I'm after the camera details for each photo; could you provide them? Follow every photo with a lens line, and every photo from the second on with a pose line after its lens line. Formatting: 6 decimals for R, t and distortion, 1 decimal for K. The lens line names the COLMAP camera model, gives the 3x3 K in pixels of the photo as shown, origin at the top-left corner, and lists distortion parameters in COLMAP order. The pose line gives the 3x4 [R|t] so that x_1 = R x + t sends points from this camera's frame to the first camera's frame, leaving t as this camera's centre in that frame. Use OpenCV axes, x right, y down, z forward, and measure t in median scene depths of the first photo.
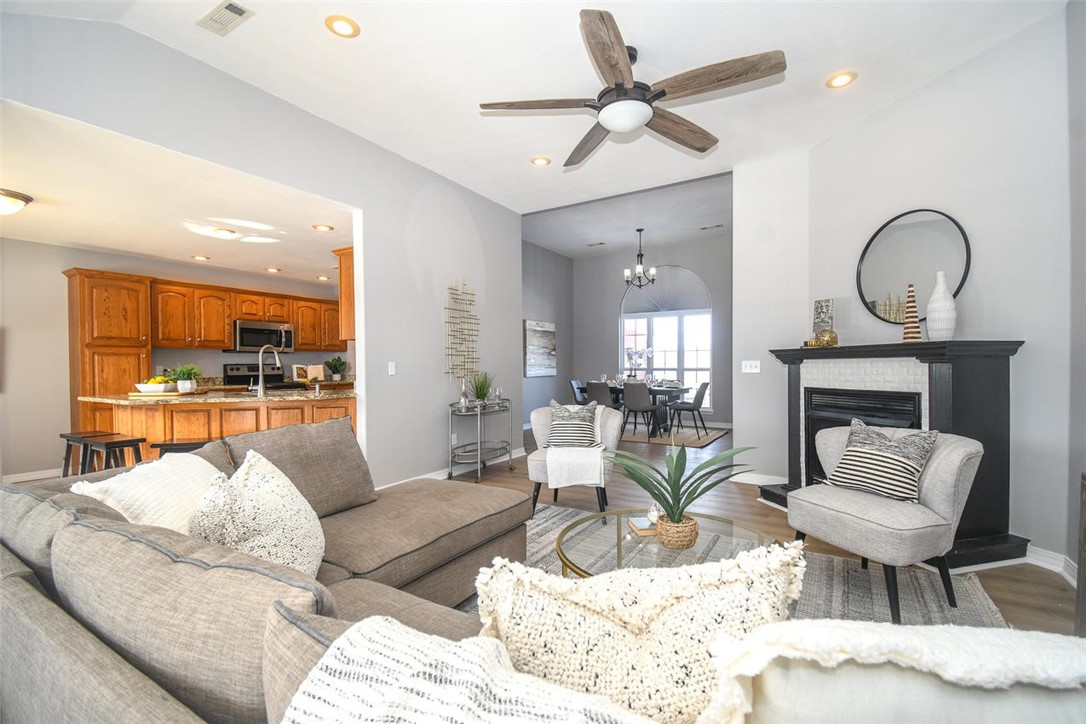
lens RADIAL K [[474.3, 0, 555.0], [0, 474.3, 371.8], [0, 0, 1]] dist [0.001046, -0.010780]
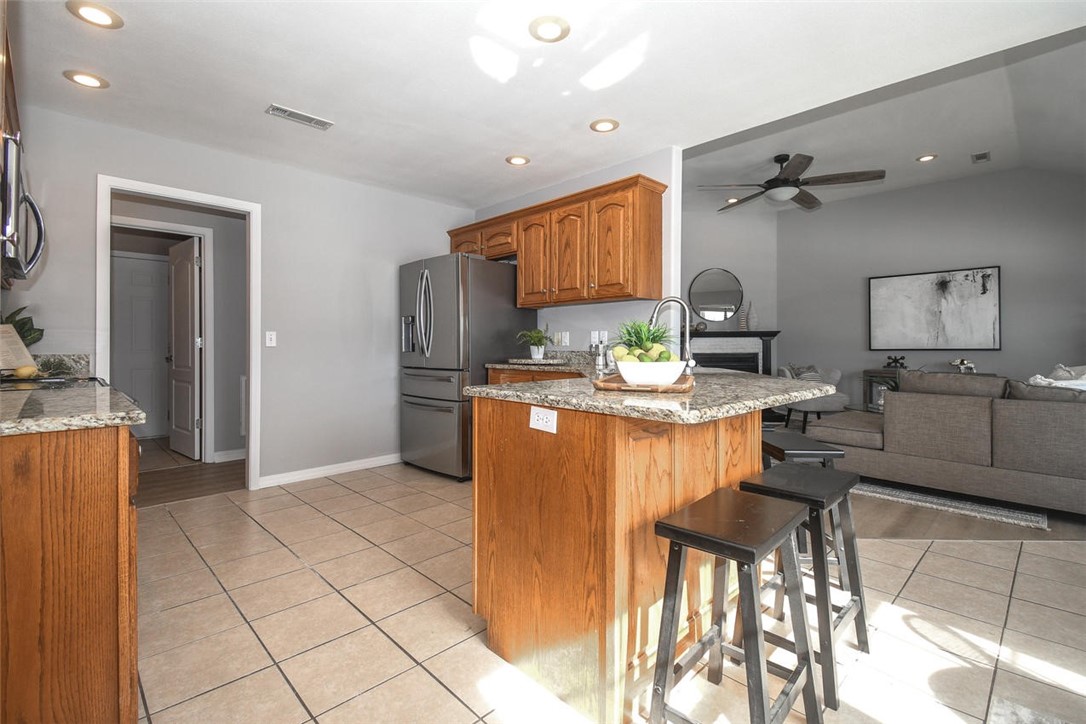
lens RADIAL K [[479.6, 0, 544.4], [0, 479.6, 345.0], [0, 0, 1]] dist [0.055015, -0.037863]
pose [[0.269619, 0.009852, 0.962917, -0.975026], [0.014272, 0.999797, -0.014226, 0.013482], [-0.962861, 0.017578, 0.269423, 0.746715]]
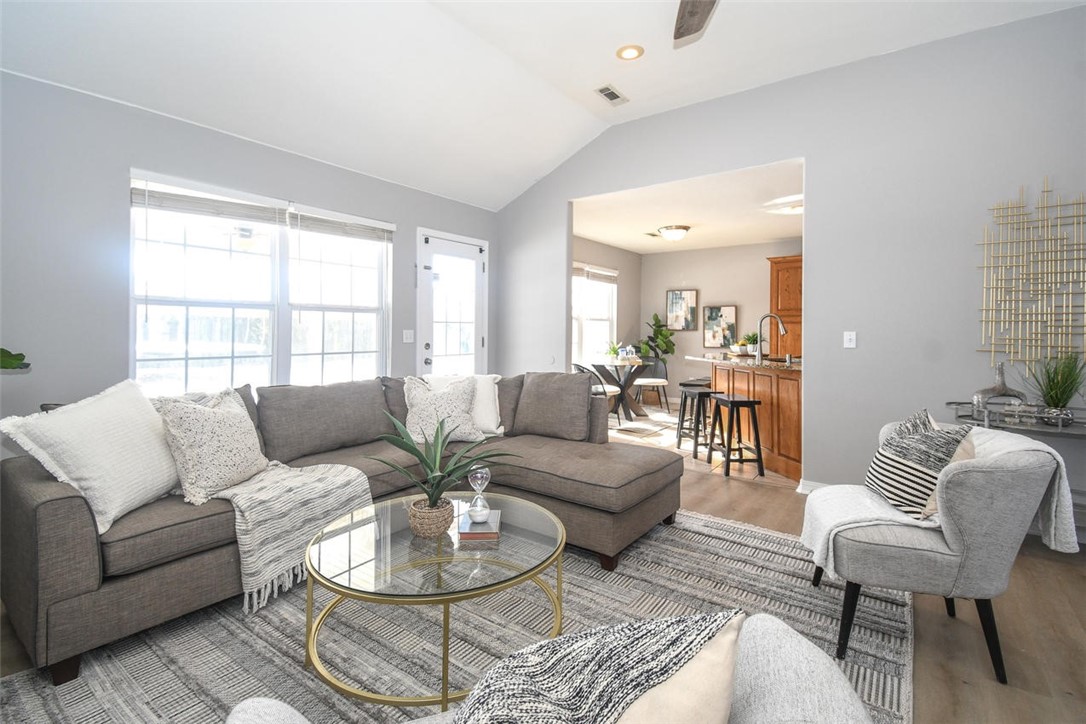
lens RADIAL K [[508.6, 0, 544.6], [0, 508.6, 328.7], [0, 0, 1]] dist [0.057053, -0.000099]
pose [[-0.094467, 0.008309, -0.995493, 0.448598], [-0.024982, 0.999630, 0.010714, -0.017373], [0.995215, 0.025882, -0.094224, 0.458068]]
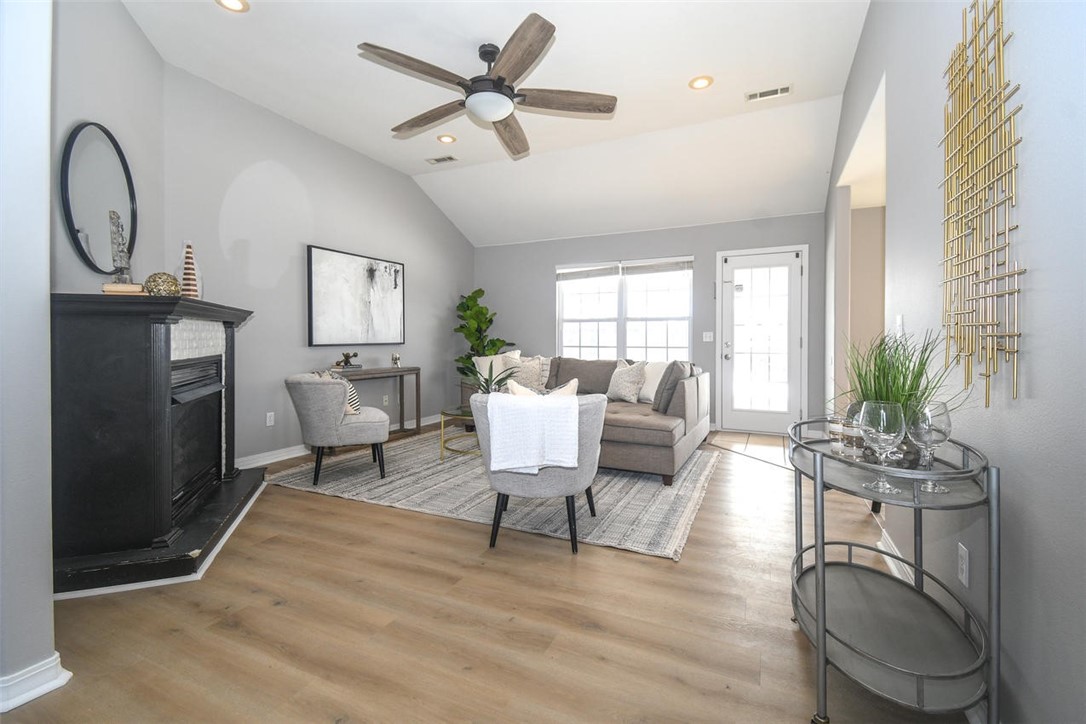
lens RADIAL K [[479.6, 0, 544.4], [0, 479.6, 345.0], [0, 0, 1]] dist [0.055015, -0.037863]
pose [[-0.995644, 0.007820, -0.092906, 0.072639], [0.005104, 0.999554, 0.029437, -0.004787], [0.093094, 0.028834, -0.995240, 1.194926]]
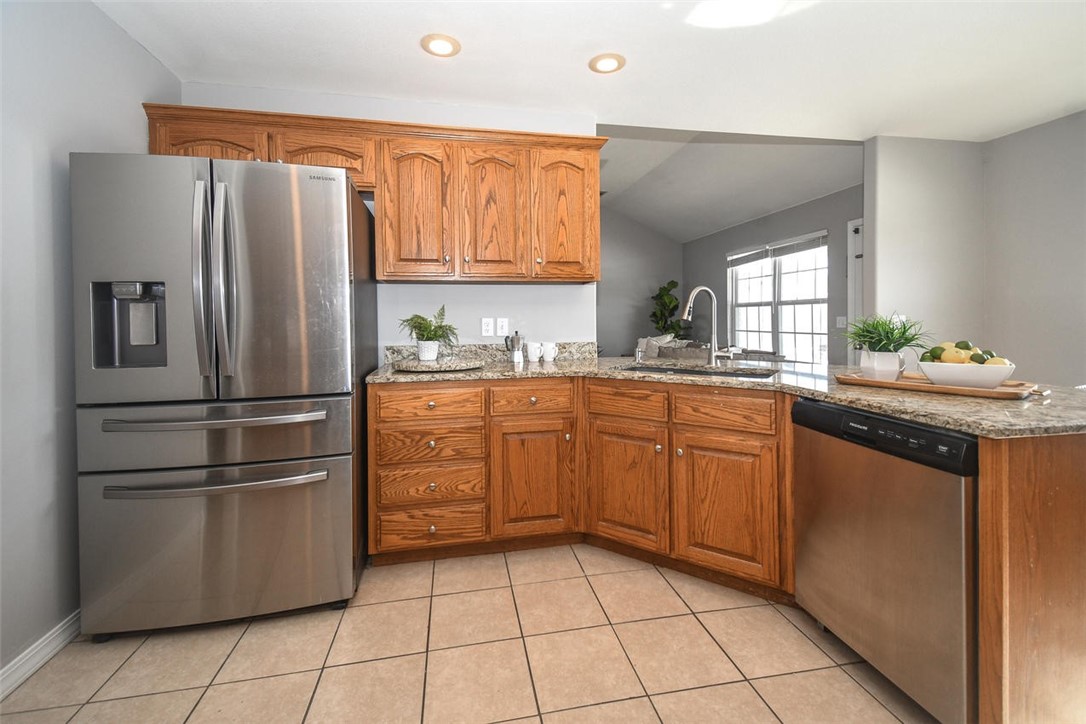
lens RADIAL K [[462.6, 0, 539.2], [0, 462.6, 327.8], [0, 0, 1]] dist [0.011548, -0.000195]
pose [[-0.654033, 0.000676, 0.756466, -0.694435], [0.029742, 0.999249, 0.024822, -0.018082], [-0.755881, 0.038733, -0.653562, 1.173413]]
